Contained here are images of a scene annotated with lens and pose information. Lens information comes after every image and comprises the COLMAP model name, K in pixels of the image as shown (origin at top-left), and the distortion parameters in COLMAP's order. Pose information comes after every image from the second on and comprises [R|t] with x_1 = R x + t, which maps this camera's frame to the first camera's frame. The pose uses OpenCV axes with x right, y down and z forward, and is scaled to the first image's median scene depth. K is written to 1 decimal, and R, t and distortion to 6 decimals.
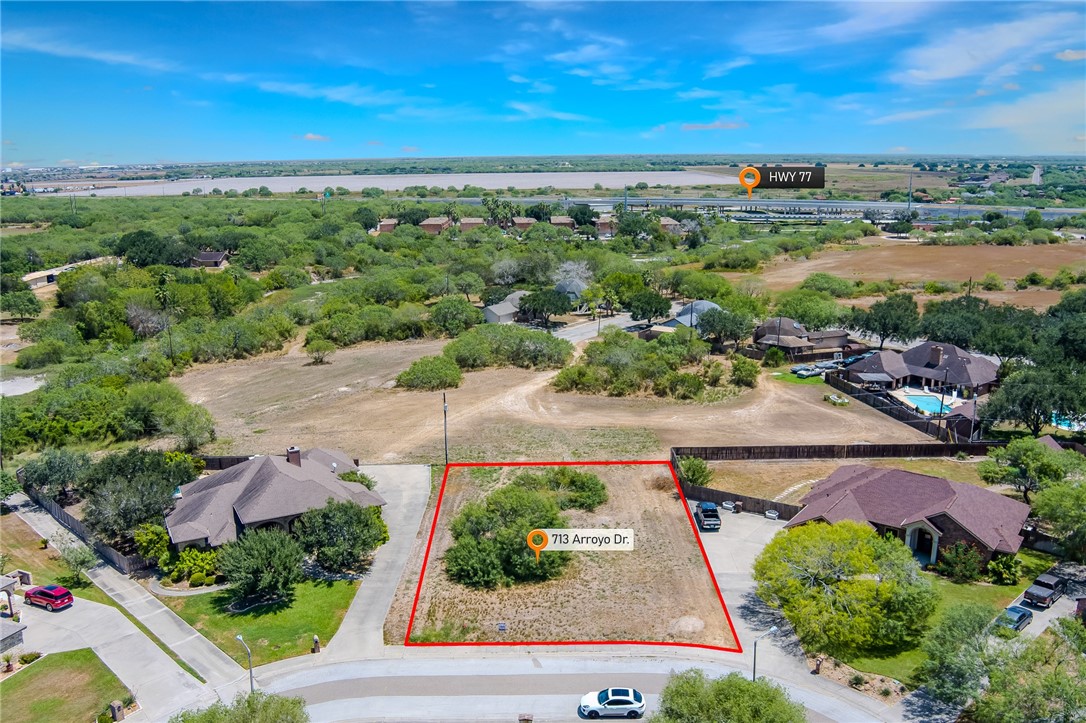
lens RADIAL K [[889.1, 0, 544.0], [0, 889.1, 360.7], [0, 0, 1]] dist [-0.062478, -0.001832]
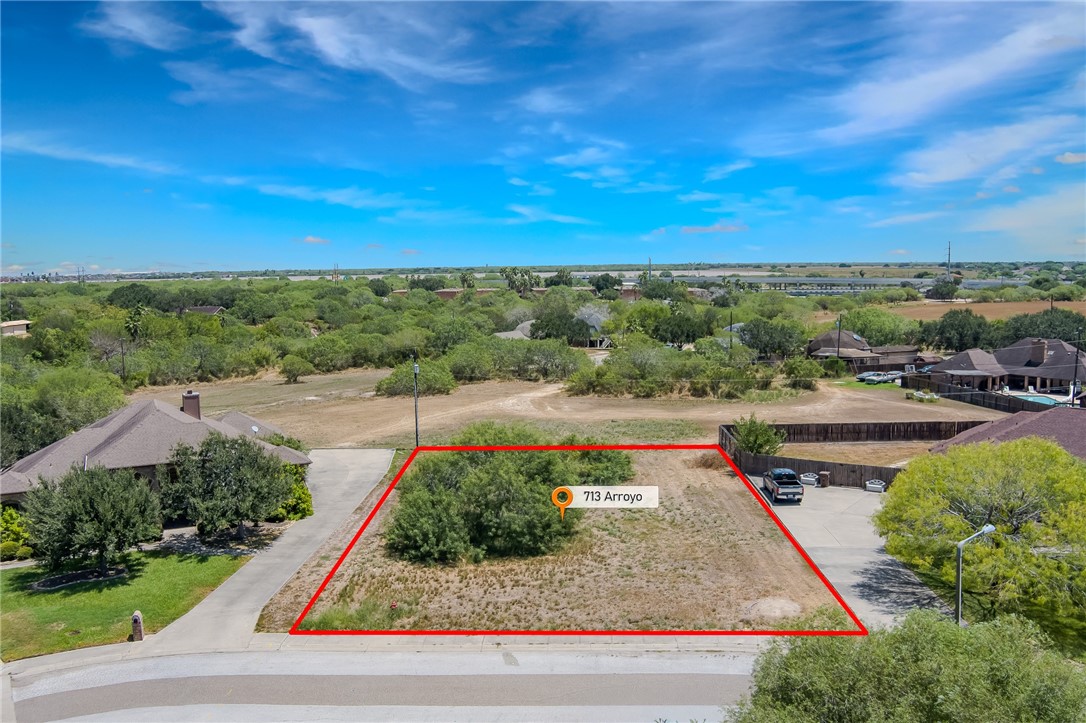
lens RADIAL K [[876.4, 0, 543.3], [0, 876.4, 362.9], [0, 0, 1]] dist [-0.067828, 0.012194]
pose [[0.999554, -0.001533, -0.029815, 0.018367], [-0.002361, 0.991493, -0.130139, 0.141821], [0.029761, 0.130151, 0.991047, 0.267158]]
